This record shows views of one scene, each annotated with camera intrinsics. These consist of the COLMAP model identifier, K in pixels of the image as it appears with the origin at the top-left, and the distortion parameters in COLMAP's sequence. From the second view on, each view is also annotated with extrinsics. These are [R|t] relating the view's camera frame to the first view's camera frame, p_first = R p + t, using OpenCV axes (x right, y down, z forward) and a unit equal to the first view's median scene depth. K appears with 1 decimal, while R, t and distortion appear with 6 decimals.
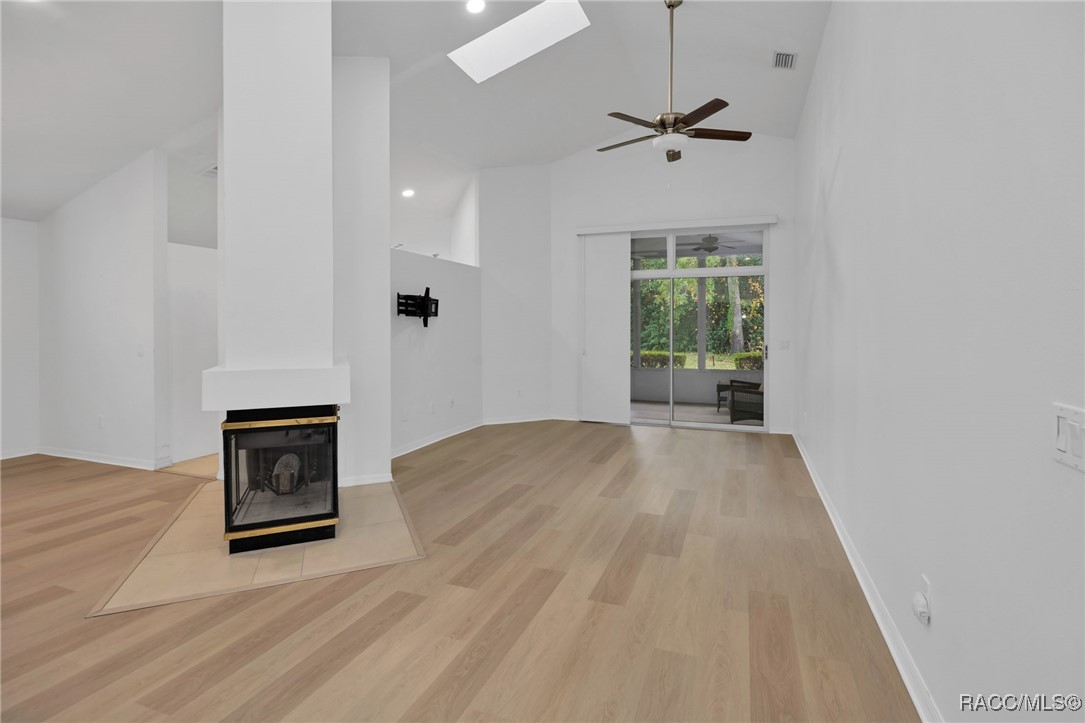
lens RADIAL K [[537.0, 0, 566.0], [0, 537.0, 334.8], [0, 0, 1]] dist [-0.000707, -0.000333]
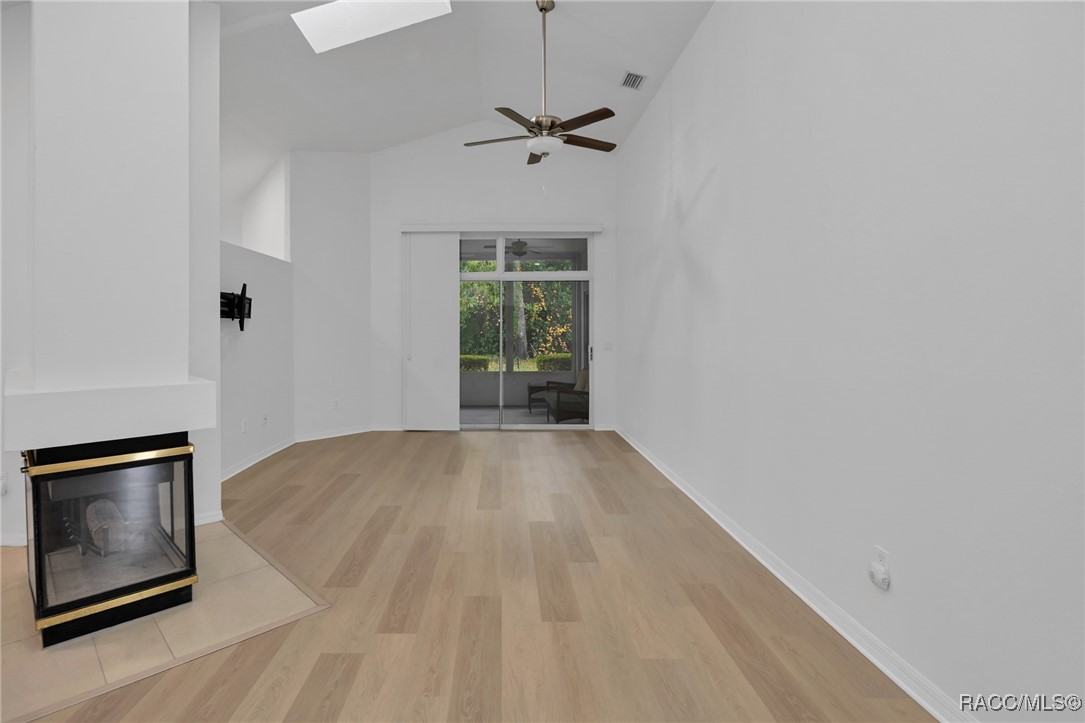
lens RADIAL K [[544.6, 0, 518.9], [0, 544.6, 331.3], [0, 0, 1]] dist [-0.002861, -0.001827]
pose [[0.940967, -0.003144, 0.338485, -0.178068], [0.007137, 0.999919, -0.010555, -0.002113], [-0.338424, 0.012348, 0.940913, 0.063862]]
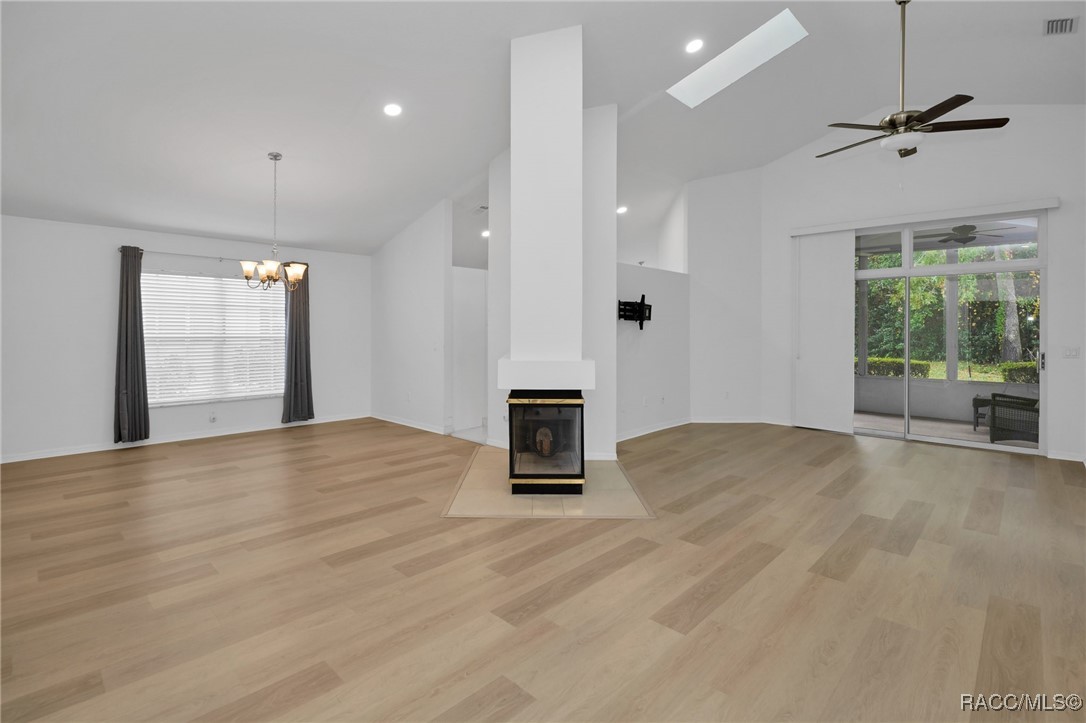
lens RADIAL K [[537.5, 0, 519.5], [0, 537.5, 331.4], [0, 0, 1]] dist [0.000808, -0.001288]
pose [[0.905118, 0.004527, -0.425137, -0.016317], [-0.009429, 0.999911, -0.009427, 0.002527], [0.425057, 0.012542, 0.905080, -0.161782]]
